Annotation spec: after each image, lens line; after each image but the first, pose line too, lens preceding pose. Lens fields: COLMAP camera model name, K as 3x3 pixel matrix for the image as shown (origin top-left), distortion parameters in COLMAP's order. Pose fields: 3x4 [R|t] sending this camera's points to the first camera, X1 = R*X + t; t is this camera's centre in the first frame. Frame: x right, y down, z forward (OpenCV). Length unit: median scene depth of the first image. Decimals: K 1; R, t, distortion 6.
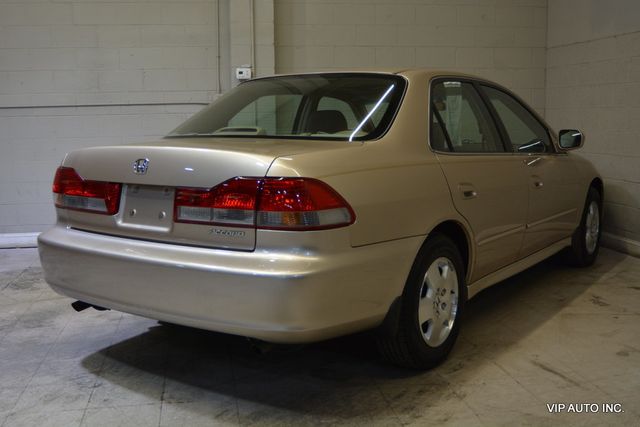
lens RADIAL K [[738.0, 0, 320.0], [0, 738.0, 213.5], [0, 0, 1]] dist [-0.069746, 0.005139]
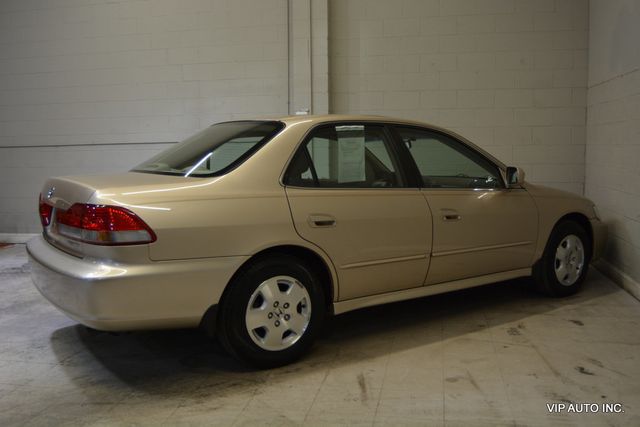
lens RADIAL K [[627.5, 0, 320.0], [0, 627.5, 213.5], [0, 0, 1]] dist [-0.112519, 0.106273]
pose [[0.931575, 0.041887, -0.361128, 0.586301], [-0.049707, 0.998687, -0.012390, -0.031523], [0.360135, 0.029493, 0.932434, 0.081094]]
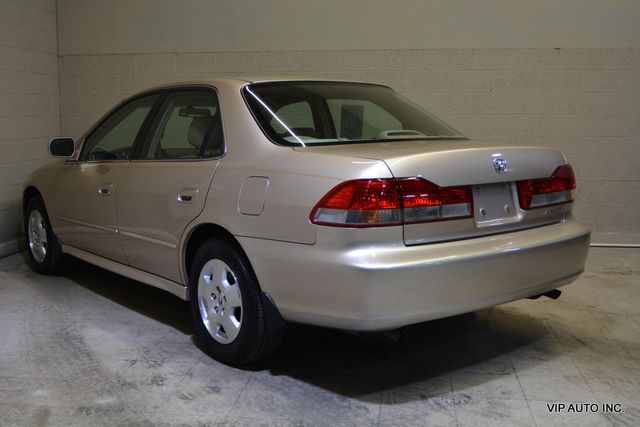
lens RADIAL K [[761.1, 0, 320.0], [0, 761.1, 213.5], [0, 0, 1]] dist [-0.069071, -0.008747]
pose [[0.318368, -0.106186, 0.942001, -1.171720], [0.124152, 0.989818, 0.069617, -0.088965], [-0.939802, 0.094787, 0.328310, 0.749710]]
